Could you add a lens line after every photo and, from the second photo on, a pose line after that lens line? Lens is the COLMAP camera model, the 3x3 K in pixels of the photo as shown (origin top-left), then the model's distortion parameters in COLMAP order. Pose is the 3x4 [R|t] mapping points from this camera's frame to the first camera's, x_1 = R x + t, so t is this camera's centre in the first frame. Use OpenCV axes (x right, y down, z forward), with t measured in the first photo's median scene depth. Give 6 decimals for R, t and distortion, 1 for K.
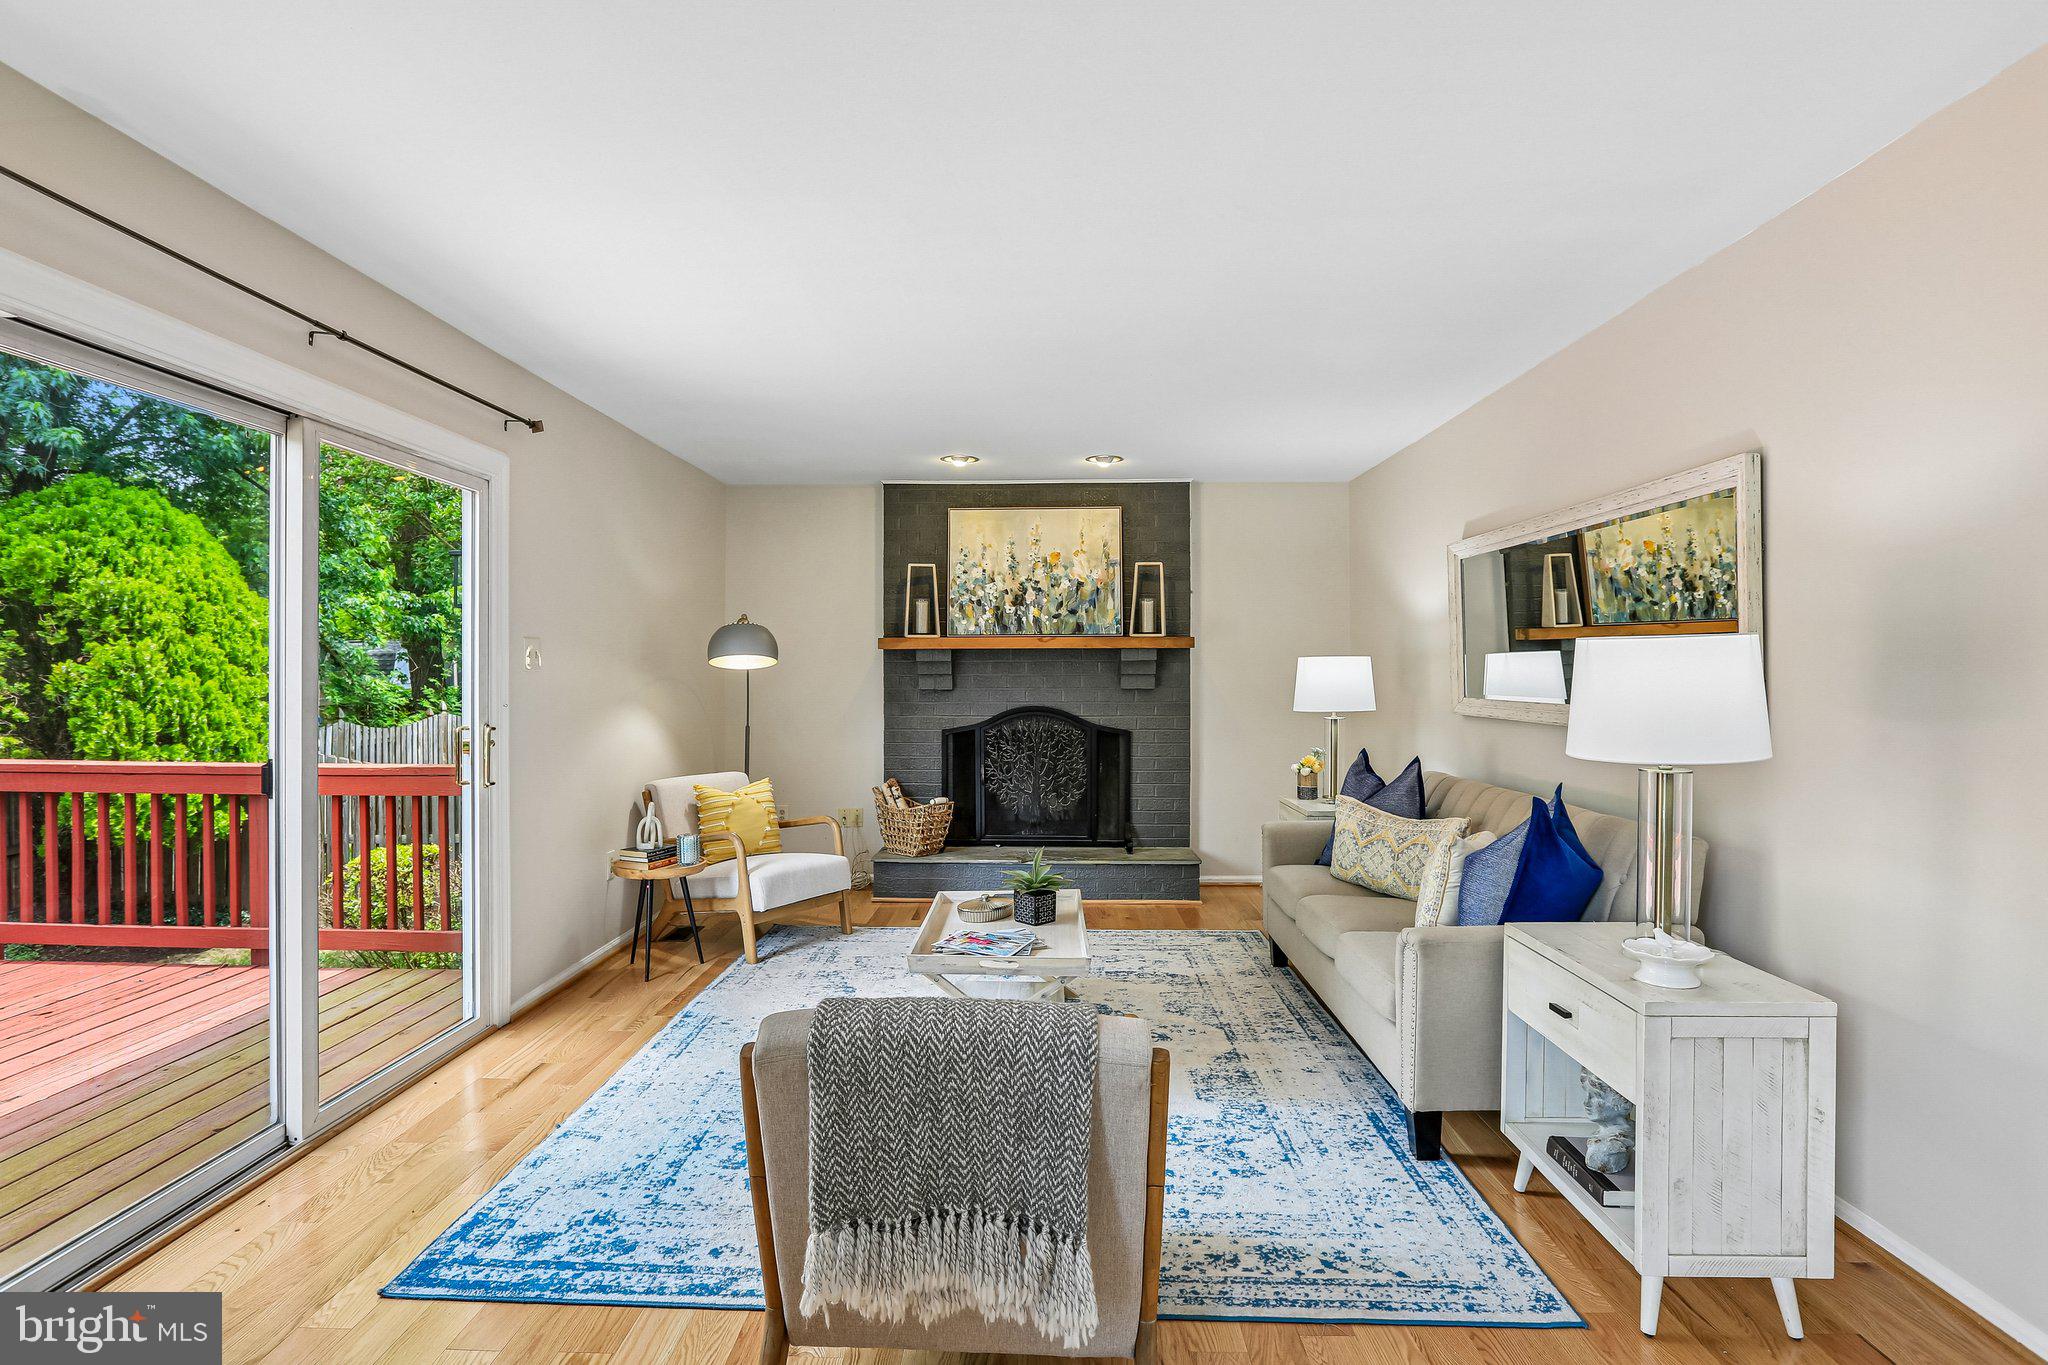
lens RADIAL K [[993.0, 0, 1007.7], [0, 993.0, 673.6], [0, 0, 1]] dist [-0.060844, 0.028737]
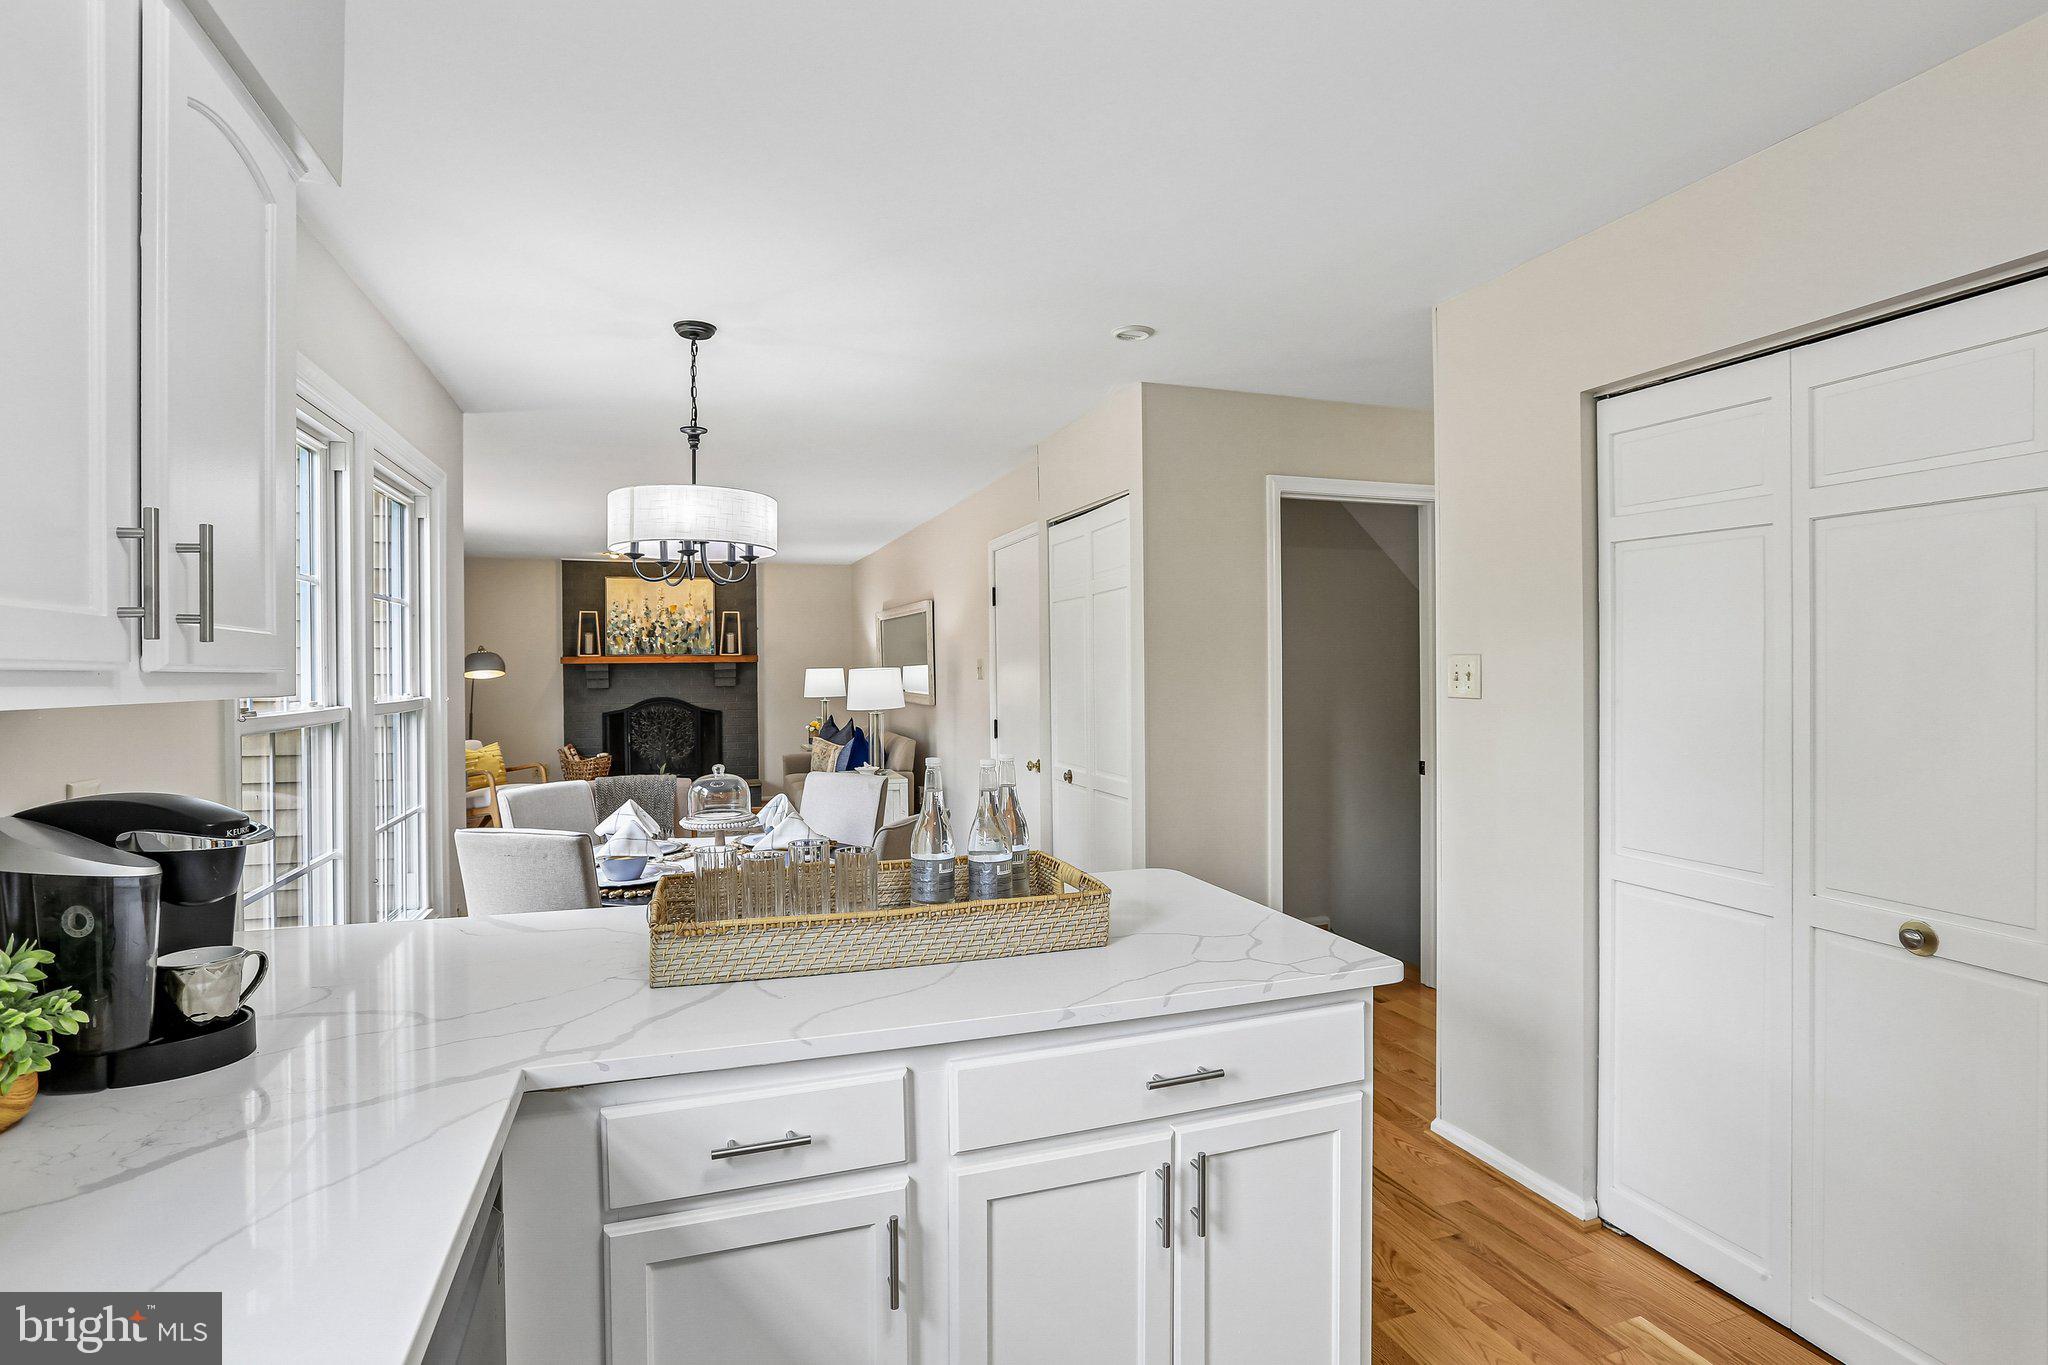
lens RADIAL K [[993.0, 0, 1007.7], [0, 993.0, 673.6], [0, 0, 1]] dist [-0.060844, 0.028737]
pose [[0.933917, -0.009773, 0.357355, -0.021310], [0.007170, 0.999937, 0.008609, -0.017151], [-0.357417, -0.005478, 0.933929, -0.753651]]
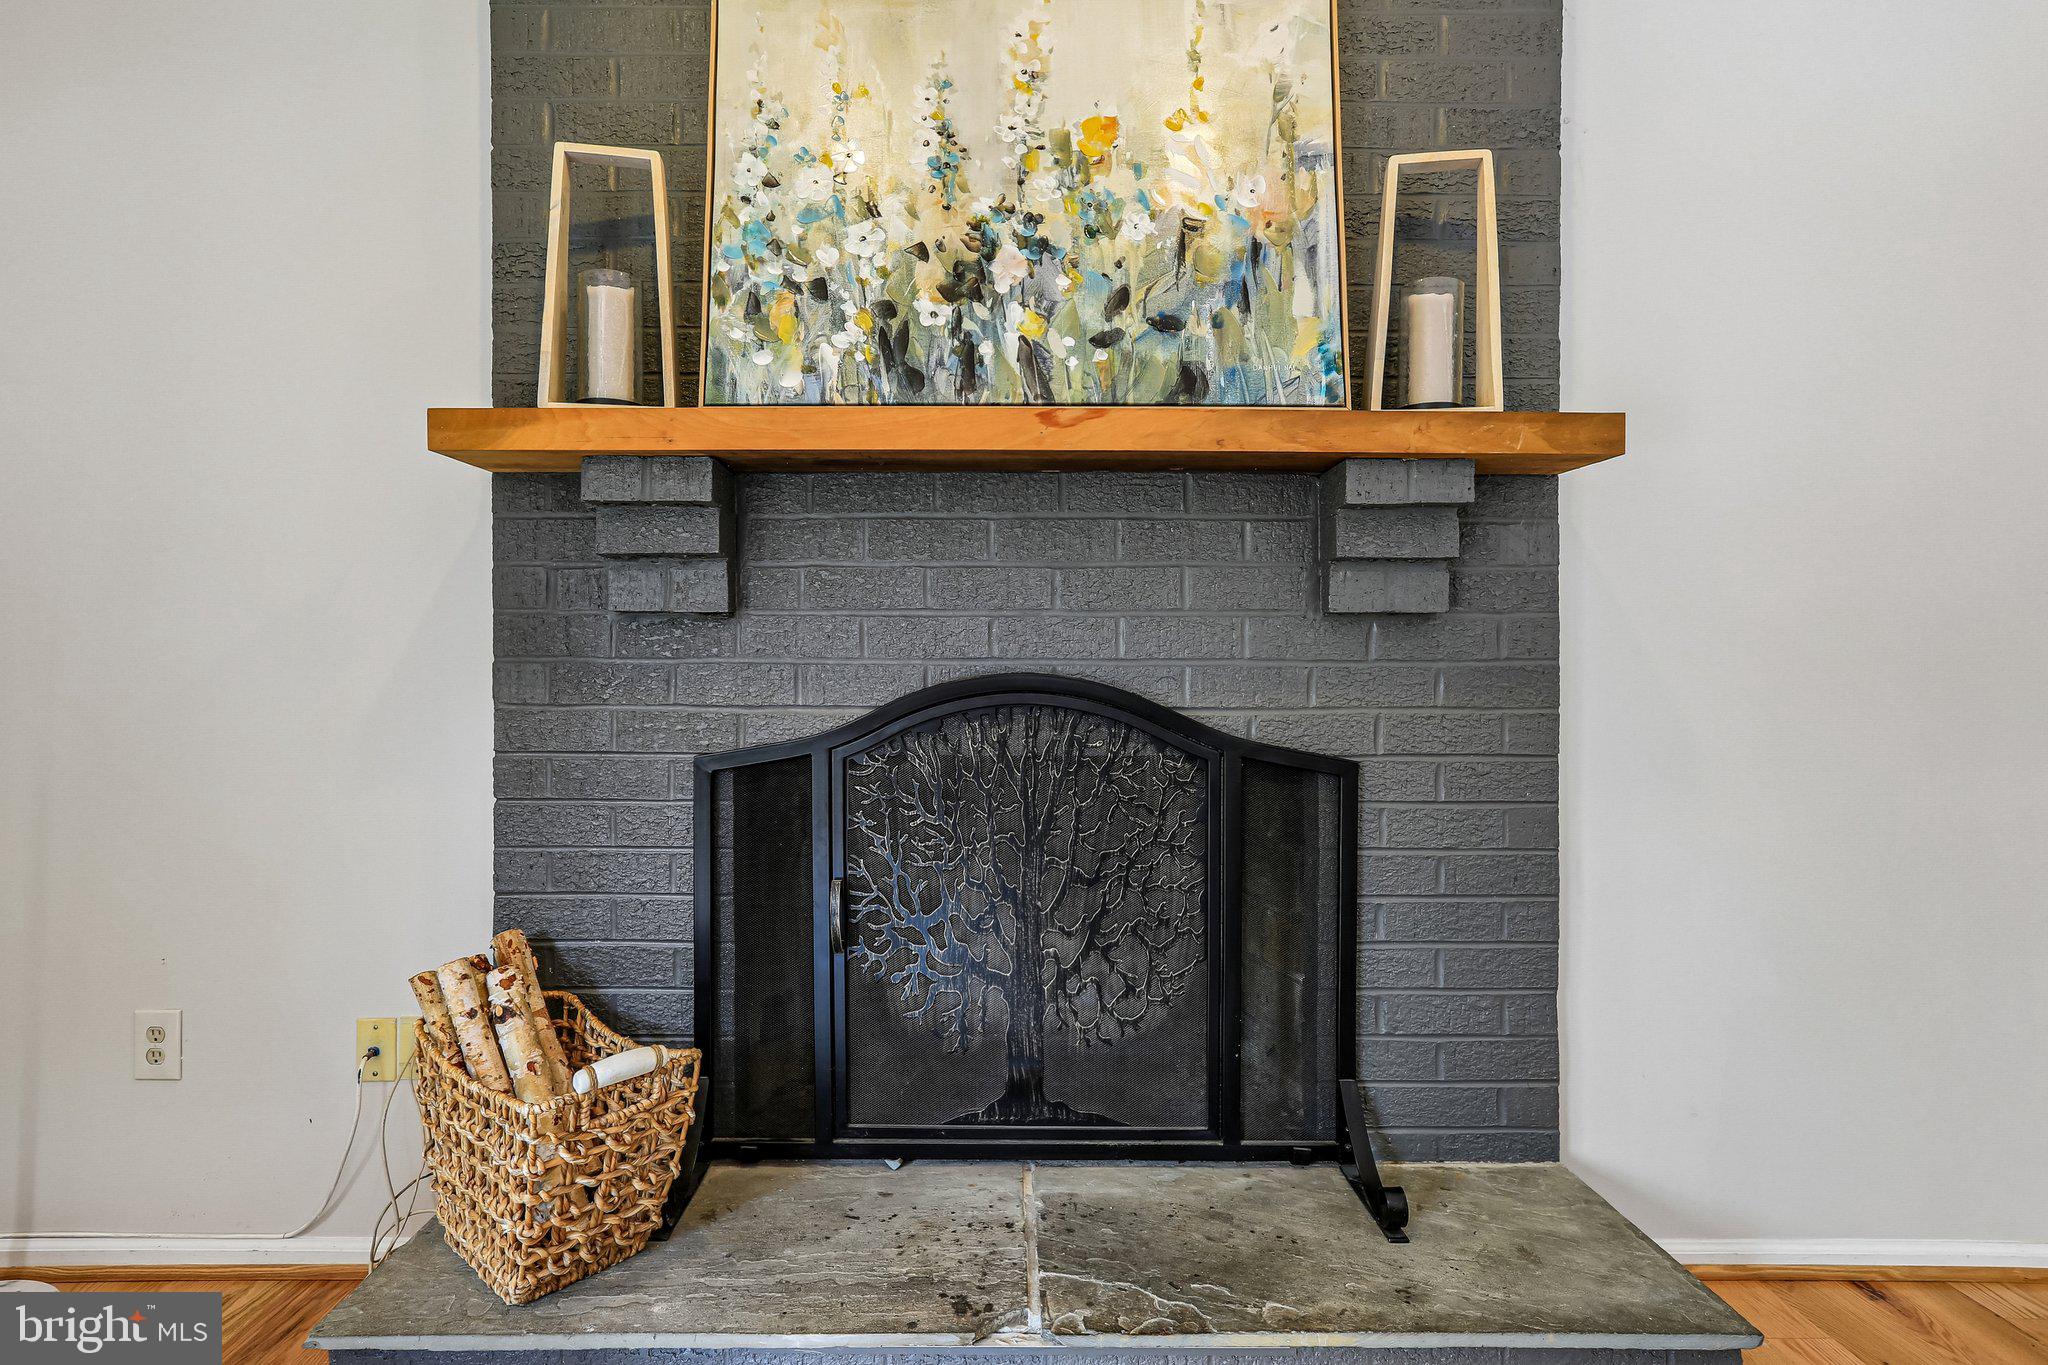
lens RADIAL K [[993.0, 0, 1007.7], [0, 993.0, 673.6], [0, 0, 1]] dist [-0.060844, 0.028737]
pose [[0.999771, 0.002190, 0.021293, 0.016847], [-0.002522, 0.999875, 0.015587, 0.028887], [-0.021256, -0.015637, 0.999652, 0.728478]]
